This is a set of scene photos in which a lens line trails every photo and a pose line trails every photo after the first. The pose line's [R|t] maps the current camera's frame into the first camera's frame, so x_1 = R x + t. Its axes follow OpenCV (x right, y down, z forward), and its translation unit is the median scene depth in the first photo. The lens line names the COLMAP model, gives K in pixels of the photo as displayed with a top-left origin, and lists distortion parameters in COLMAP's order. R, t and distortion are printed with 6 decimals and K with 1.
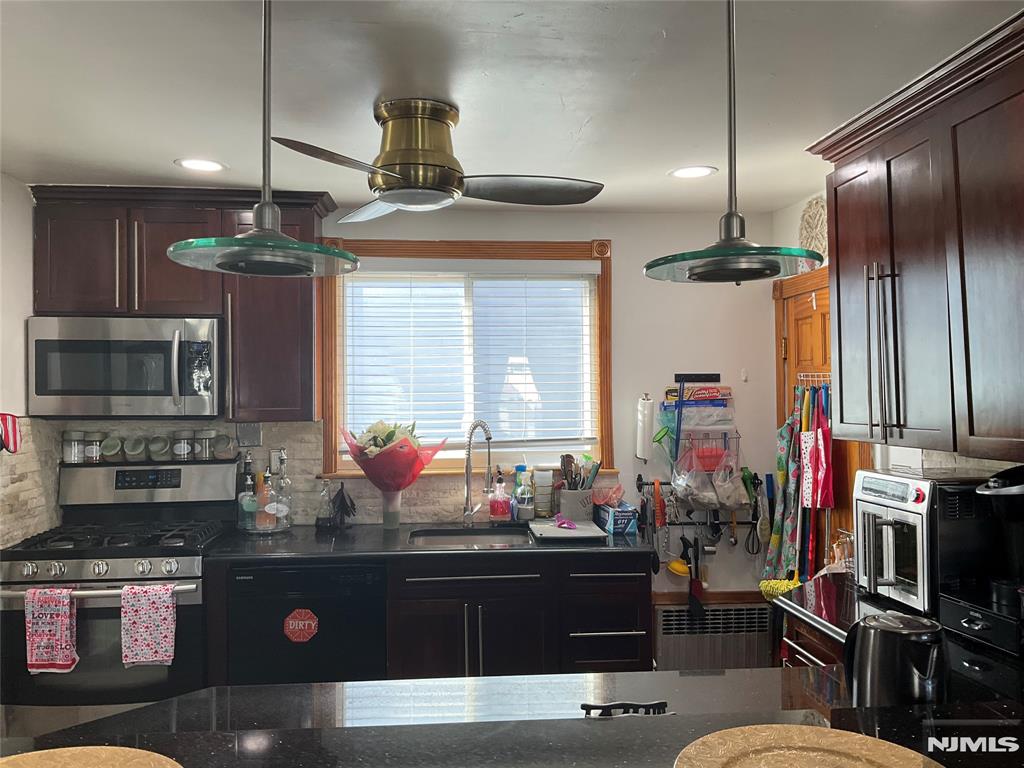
lens RADIAL K [[856.2, 0, 506.2], [0, 856.2, 381.9], [0, 0, 1]] dist [0.094836, -0.175821]
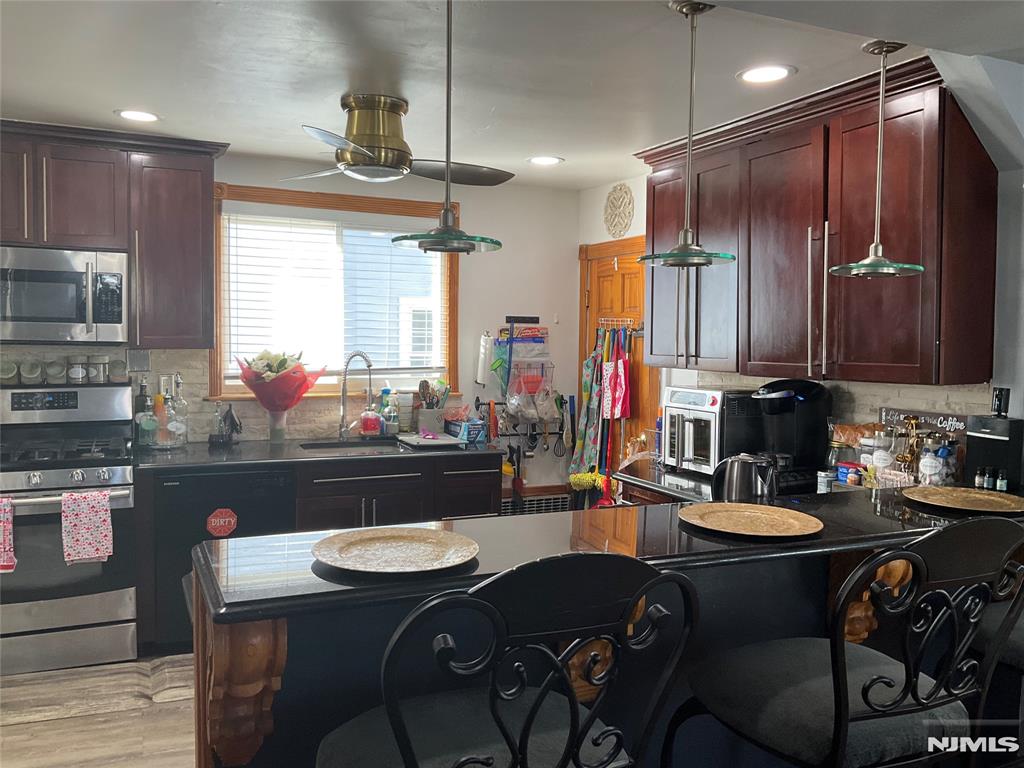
lens RADIAL K [[856.2, 0, 512.4], [0, 856.2, 385.9], [0, 0, 1]] dist [0.094836, -0.175821]
pose [[0.943315, 0.000106, 0.331899, -0.225345], [-0.025672, 0.997027, 0.072647, 0.001433], [-0.330904, -0.077050, 0.940513, -0.194432]]
